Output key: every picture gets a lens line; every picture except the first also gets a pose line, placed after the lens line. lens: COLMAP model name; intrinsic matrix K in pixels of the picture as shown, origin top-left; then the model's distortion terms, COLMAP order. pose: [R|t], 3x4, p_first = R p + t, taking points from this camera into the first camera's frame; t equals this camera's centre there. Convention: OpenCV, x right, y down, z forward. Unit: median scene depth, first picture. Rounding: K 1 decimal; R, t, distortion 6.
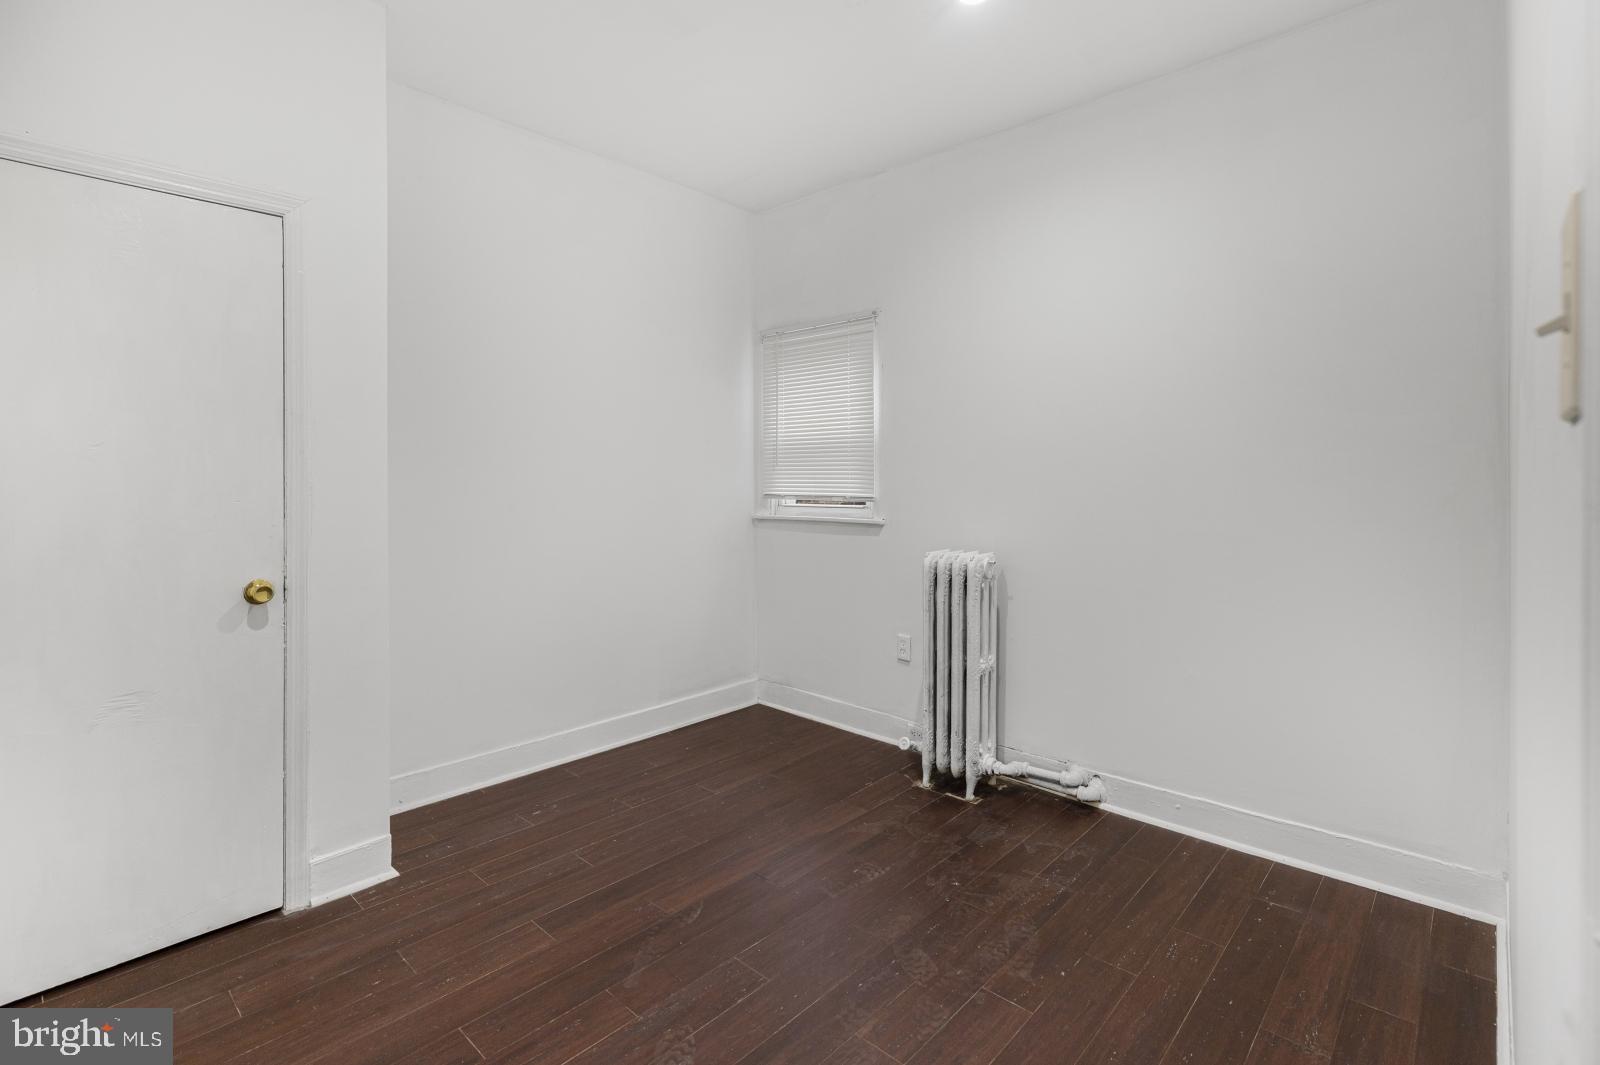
lens RADIAL K [[742.7, 0, 778.2], [0, 742.7, 512.3], [0, 0, 1]] dist [-0.000475, -0.000137]
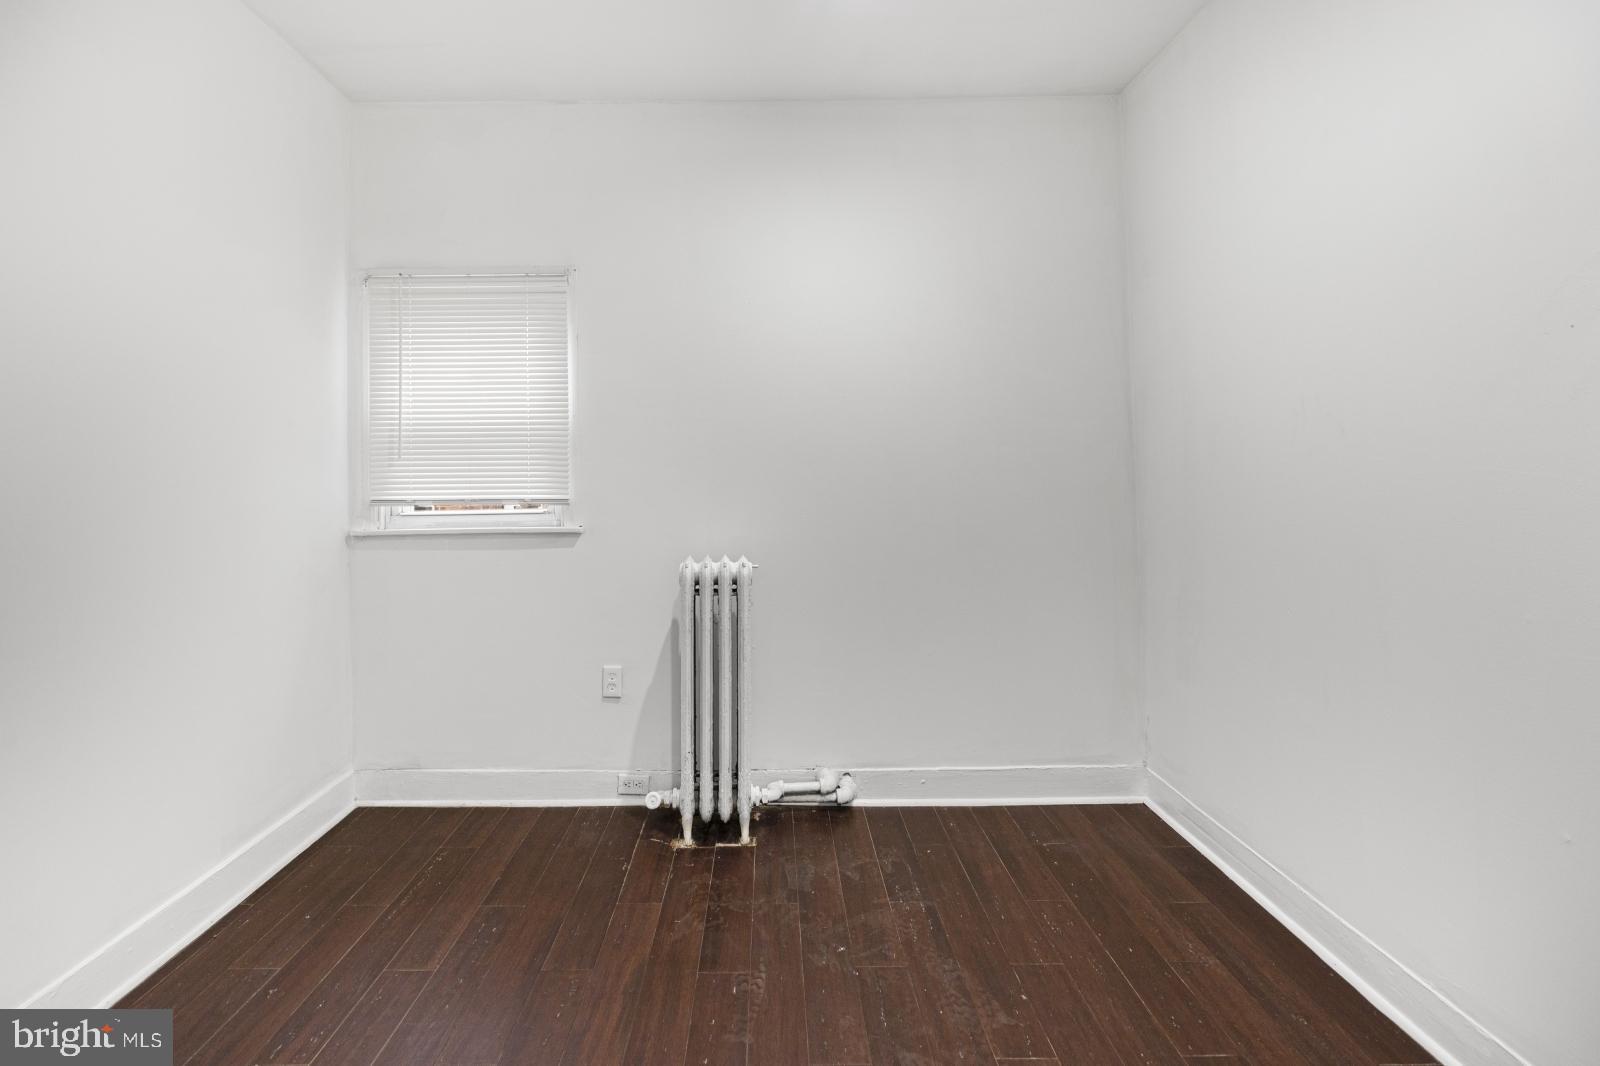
lens RADIAL K [[751.1, 0, 759.5], [0, 751.1, 471.4], [0, 0, 1]] dist [0.004310, -0.000247]
pose [[0.727781, -0.004943, 0.685791, -0.319497], [0.042474, 0.998379, -0.037878, -0.012129], [-0.684493, 0.056695, 0.726812, 0.314362]]
